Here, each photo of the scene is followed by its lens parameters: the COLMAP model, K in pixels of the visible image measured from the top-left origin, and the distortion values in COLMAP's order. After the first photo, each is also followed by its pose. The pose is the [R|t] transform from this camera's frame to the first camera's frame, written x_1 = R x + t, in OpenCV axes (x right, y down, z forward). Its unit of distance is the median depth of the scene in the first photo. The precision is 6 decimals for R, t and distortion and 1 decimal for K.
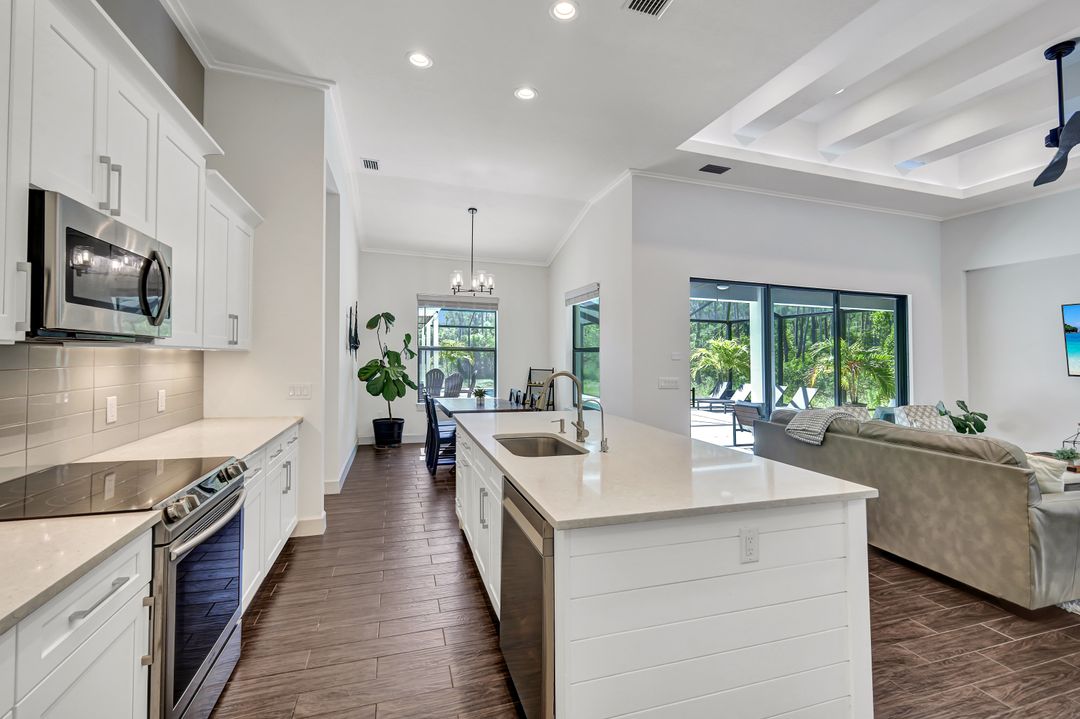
lens RADIAL K [[467.2, 0, 536.0], [0, 467.2, 351.7], [0, 0, 1]] dist [-0.018072, 0.000476]
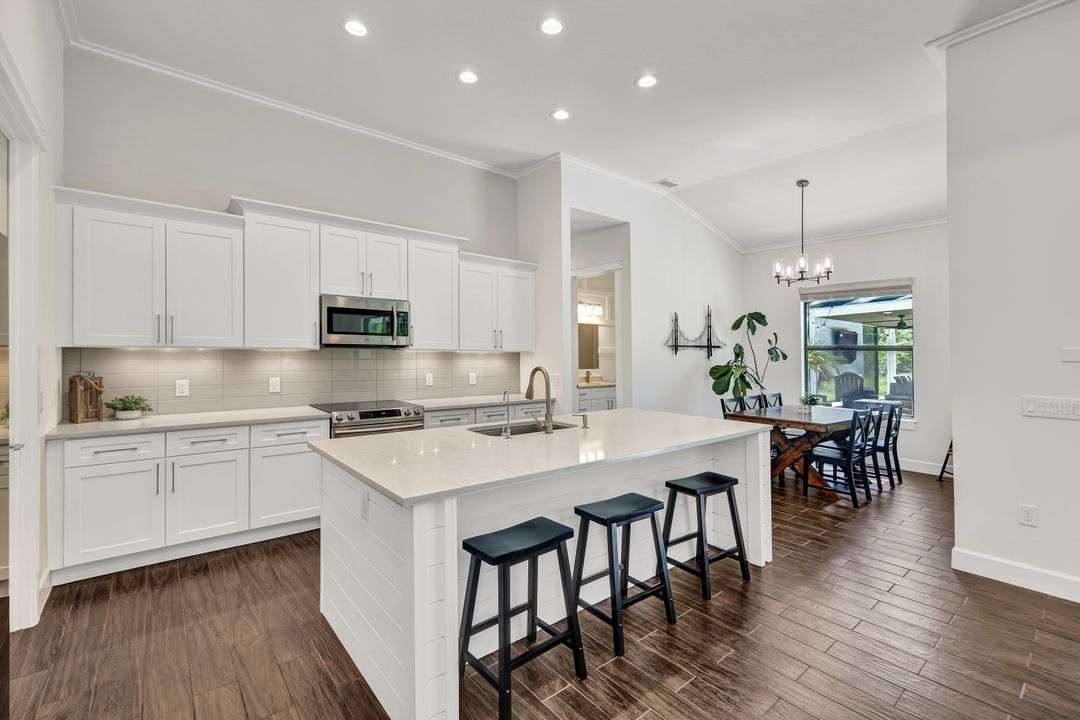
lens RADIAL K [[467.2, 0, 542.1], [0, 467.2, 357.8], [0, 0, 1]] dist [-0.018072, 0.000476]
pose [[0.374130, 0.000168, -0.927376, 0.500985], [0.005069, 0.999985, 0.002226, 0.008376], [0.927362, -0.005533, 0.374123, 0.267063]]
